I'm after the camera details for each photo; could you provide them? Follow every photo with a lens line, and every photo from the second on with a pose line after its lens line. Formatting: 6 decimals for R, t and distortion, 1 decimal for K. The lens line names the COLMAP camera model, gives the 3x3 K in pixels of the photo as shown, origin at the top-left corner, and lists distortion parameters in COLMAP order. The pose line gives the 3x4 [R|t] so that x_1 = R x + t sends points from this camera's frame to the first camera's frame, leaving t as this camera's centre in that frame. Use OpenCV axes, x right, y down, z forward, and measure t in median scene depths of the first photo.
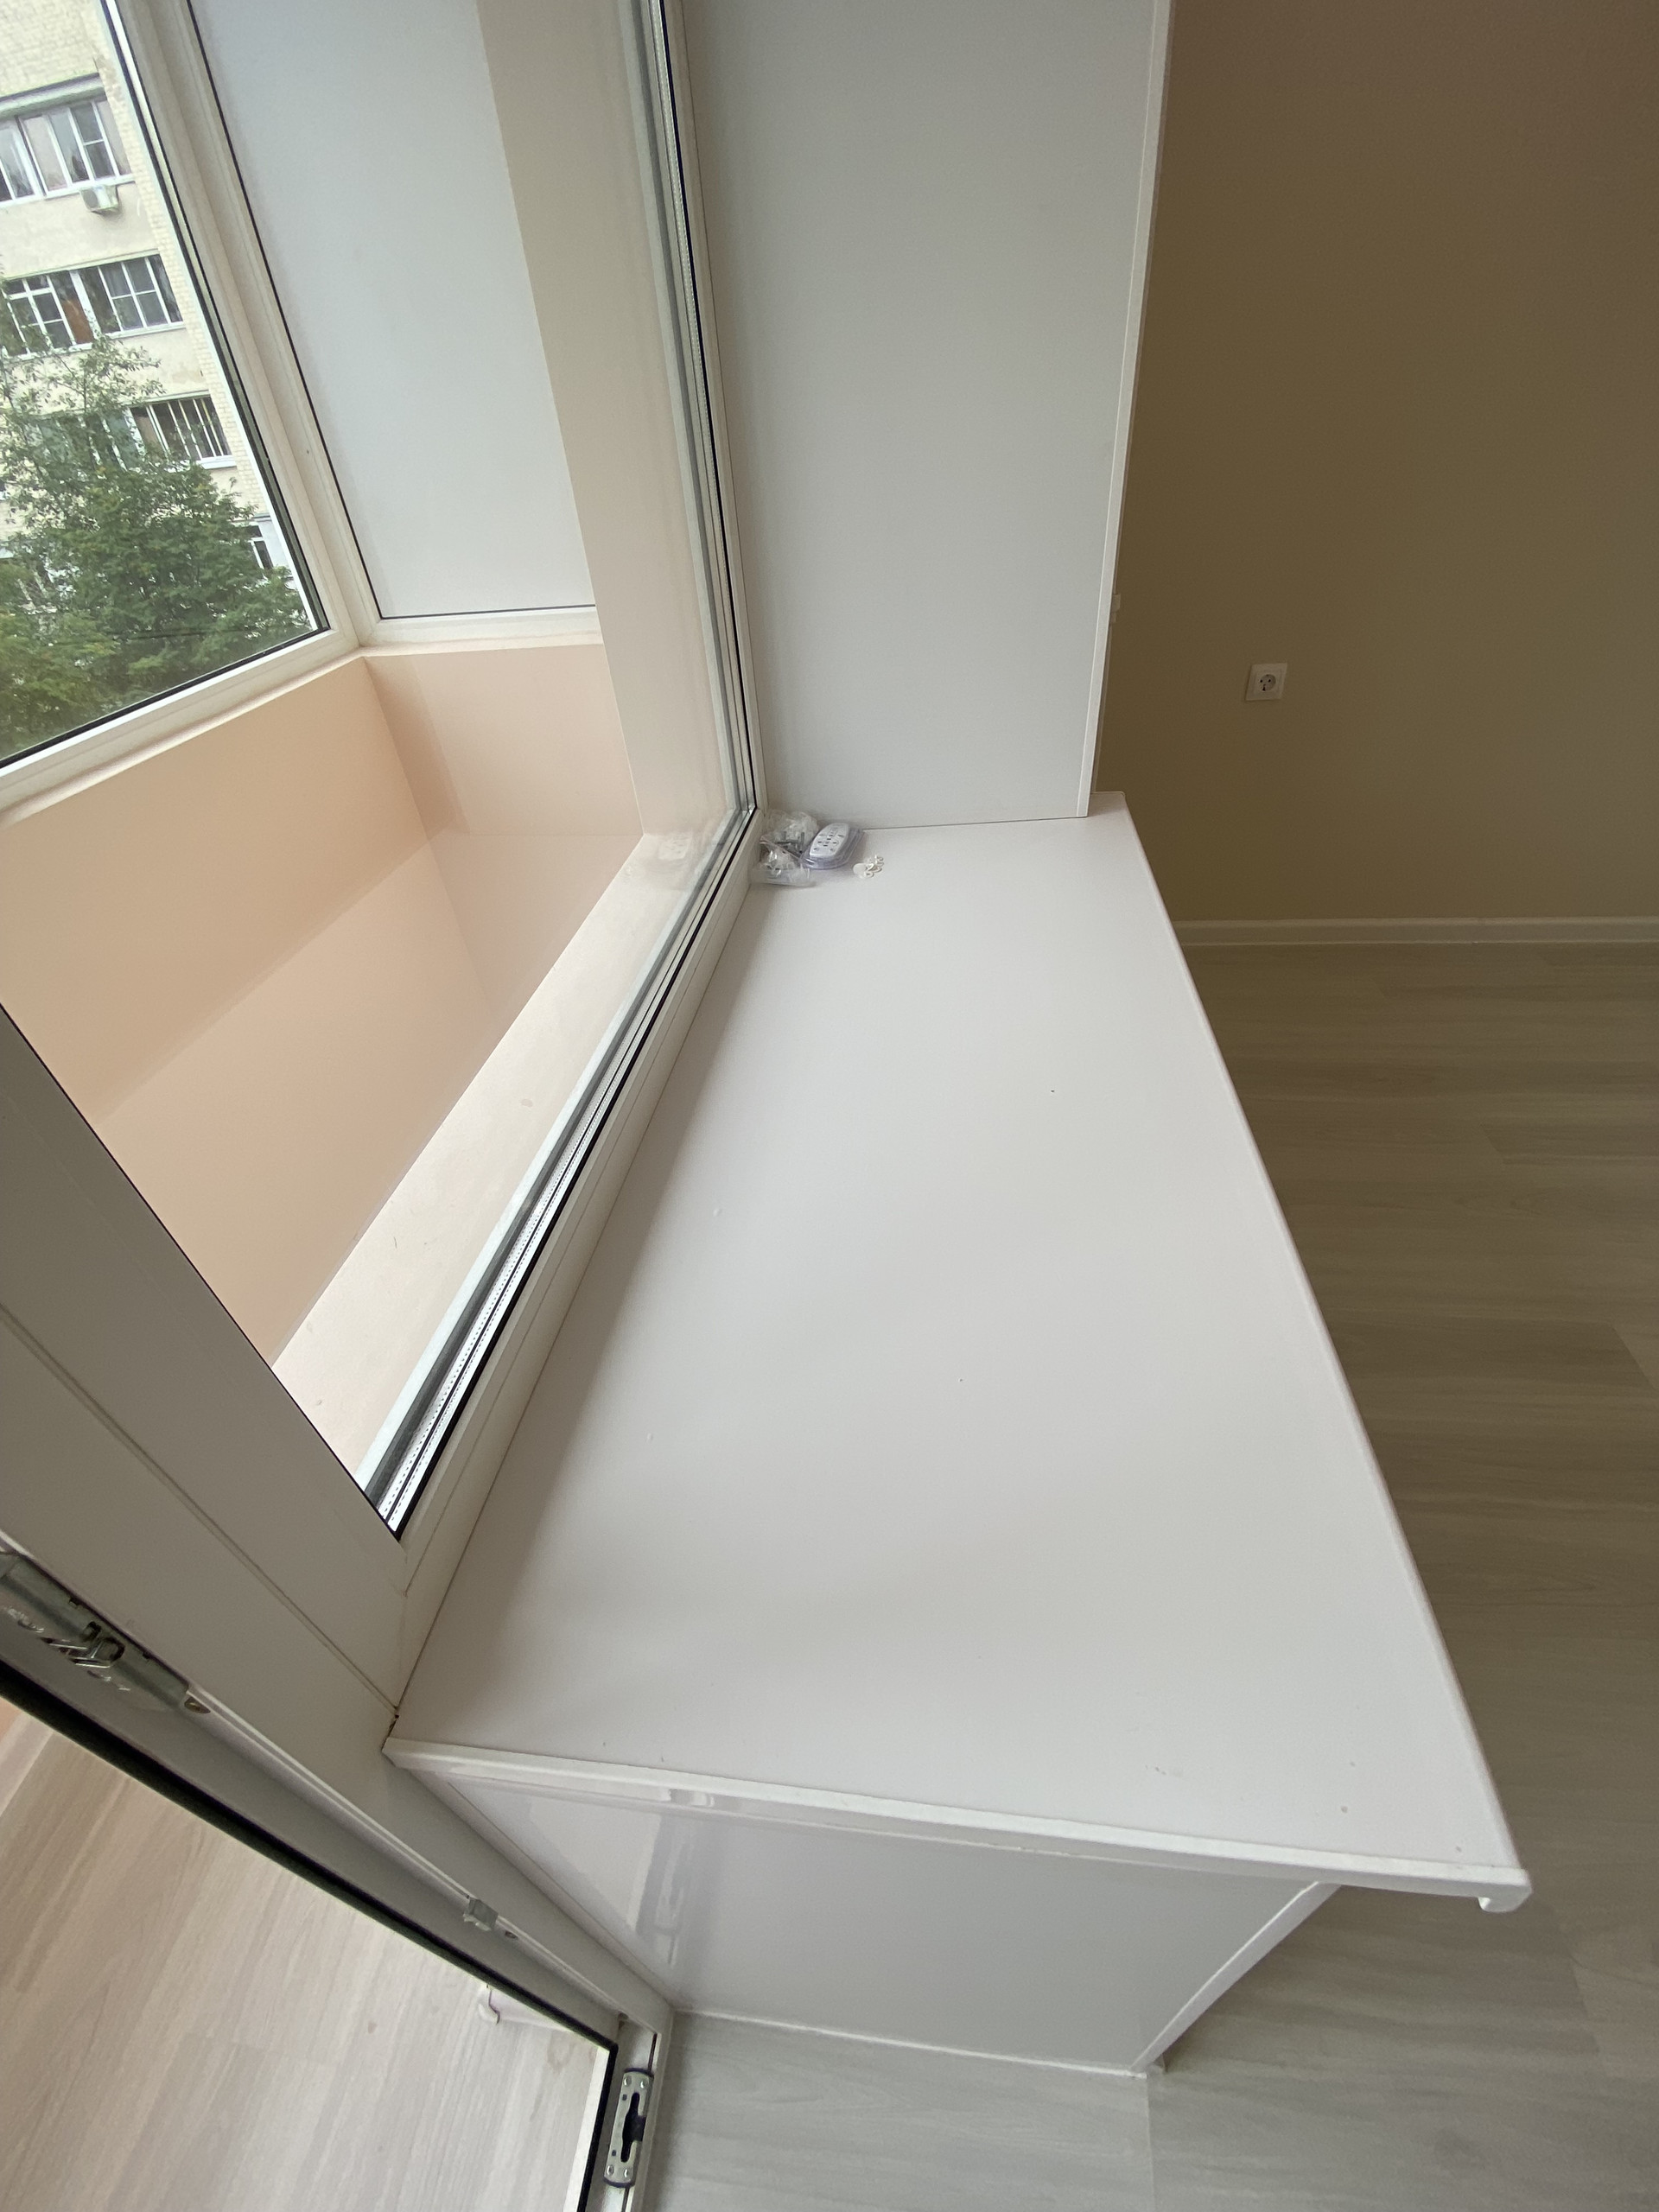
lens RADIAL K [[895.0, 0, 826.1], [0, 895.0, 1107.8], [0, 0, 1]] dist [0.052712, -0.033531]
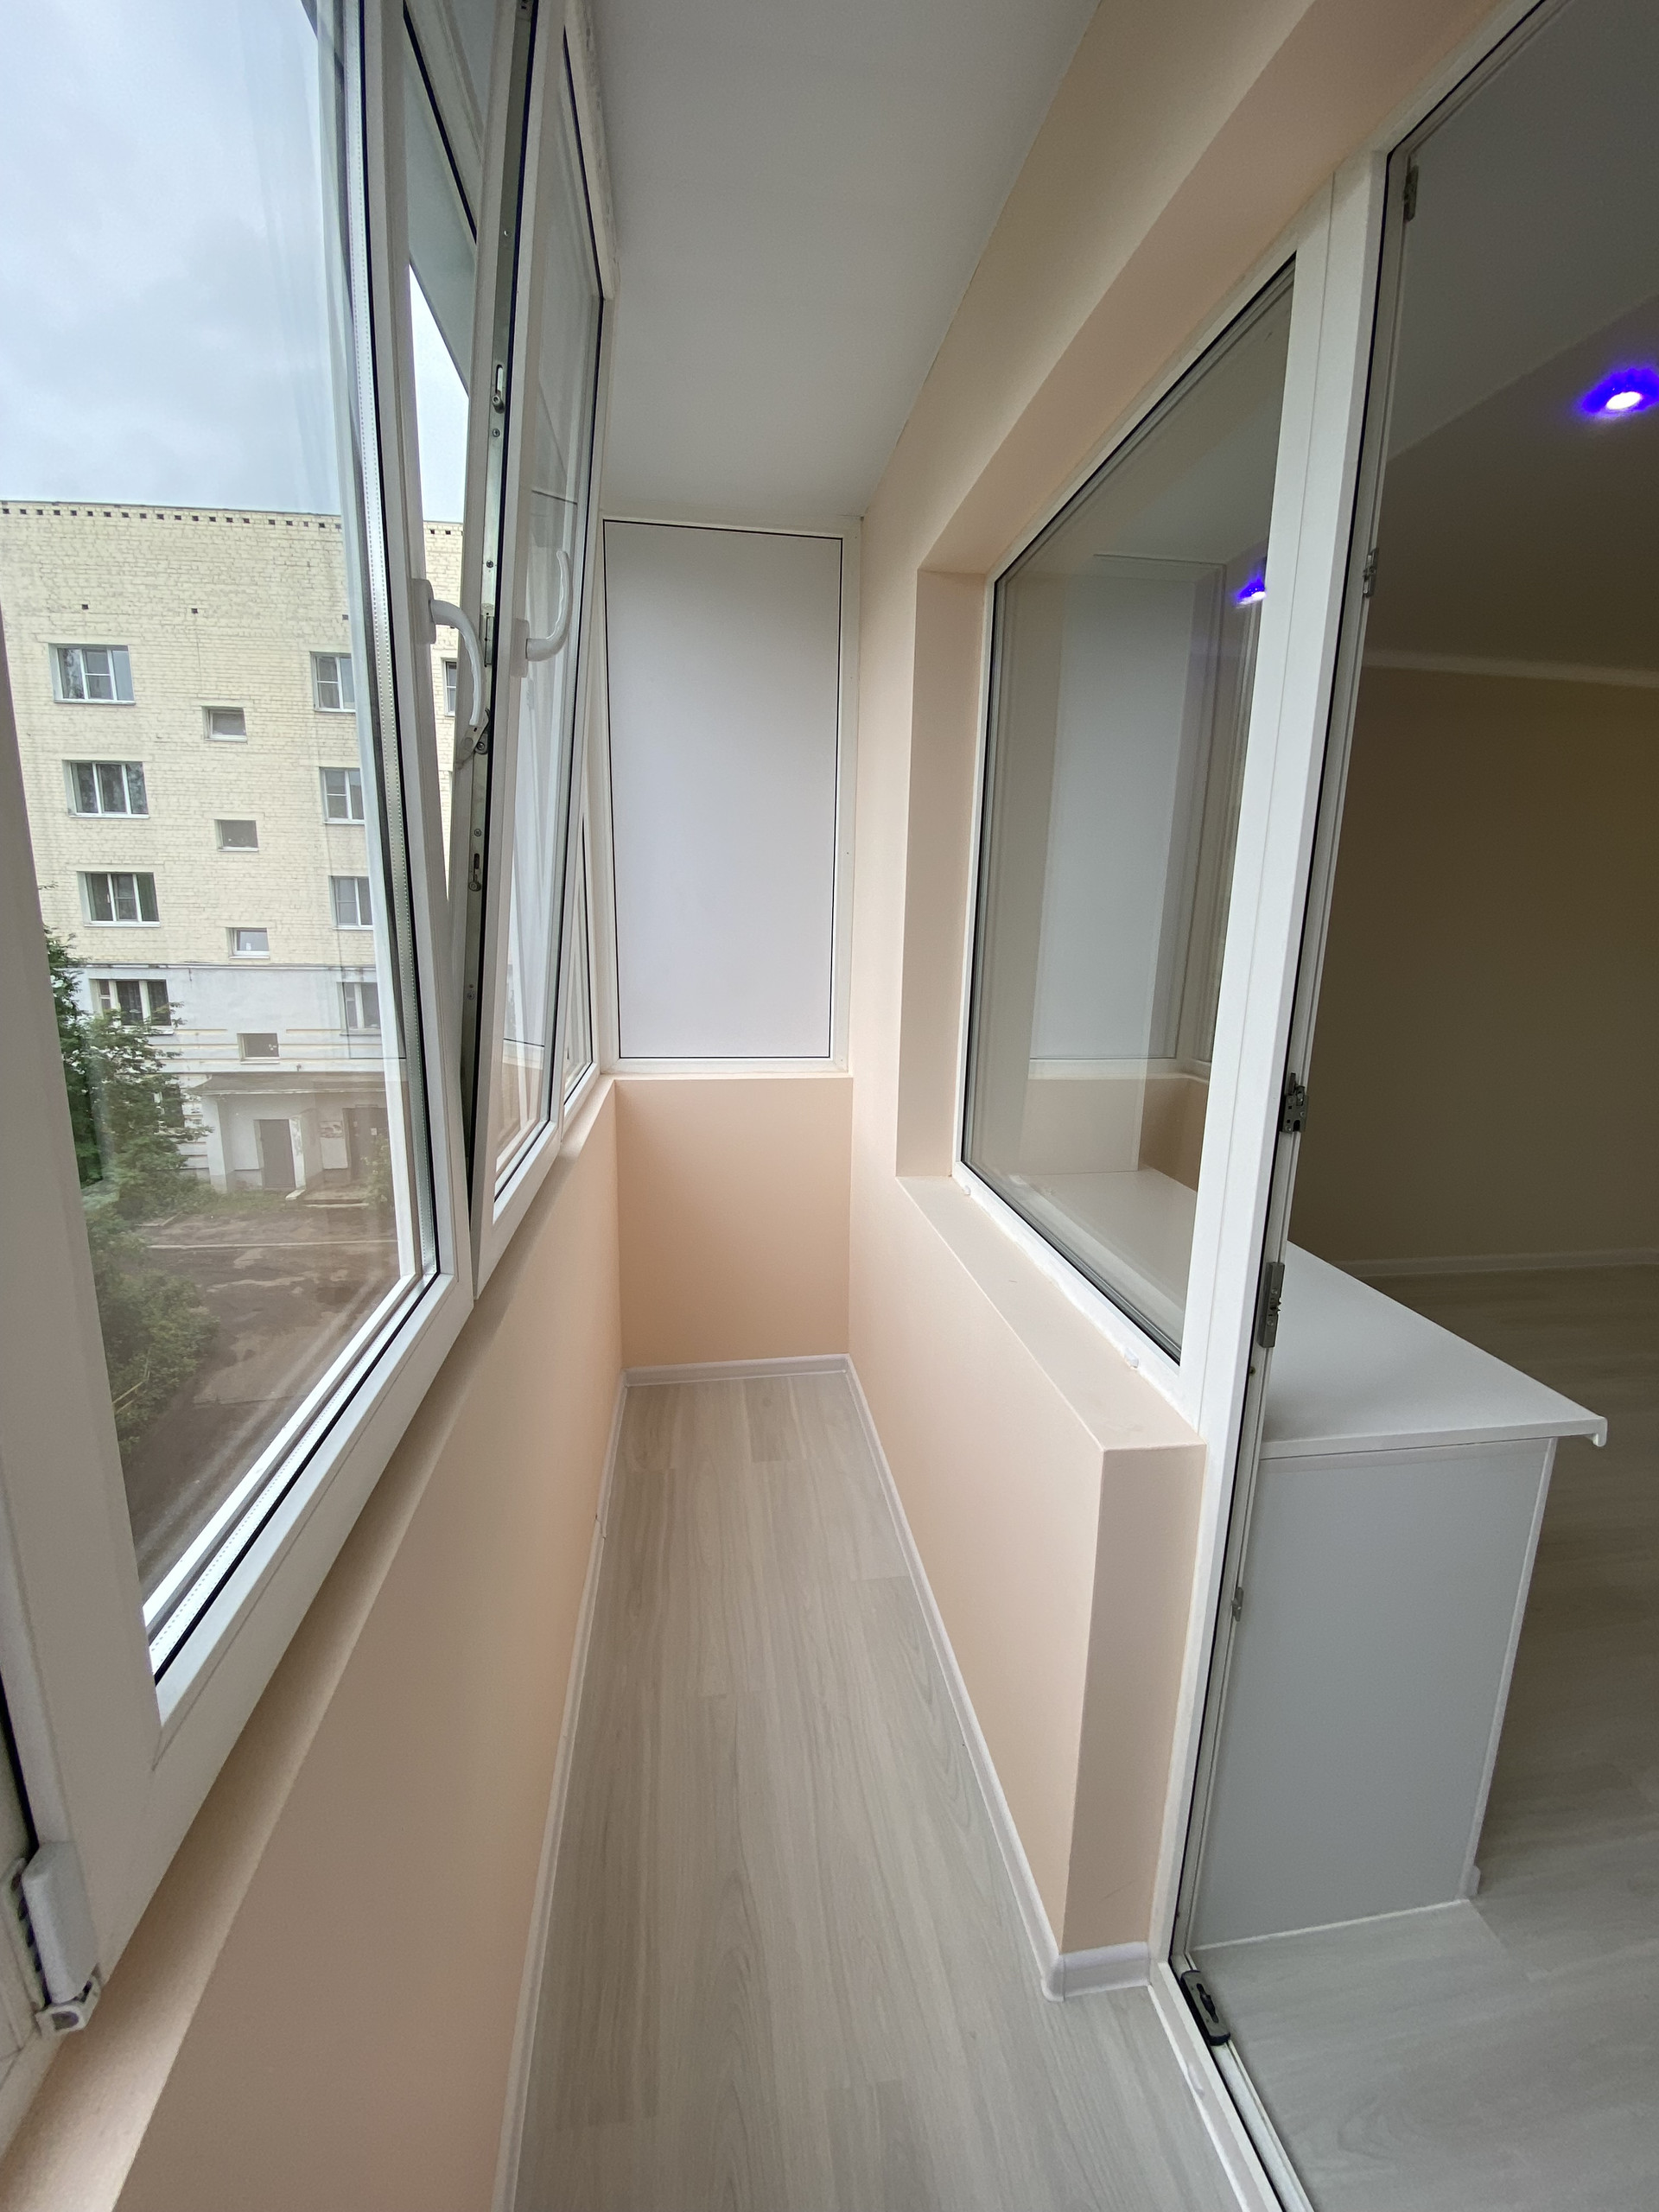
lens RADIAL K [[895.0, 0, 826.1], [0, 895.0, 1107.8], [0, 0, 1]] dist [0.052712, -0.033531]
pose [[0.961309, 0.042737, 0.272137, -1.122430], [0.084986, 0.893692, -0.440559, 0.422023], [-0.262035, 0.446641, 0.855482, -0.611813]]
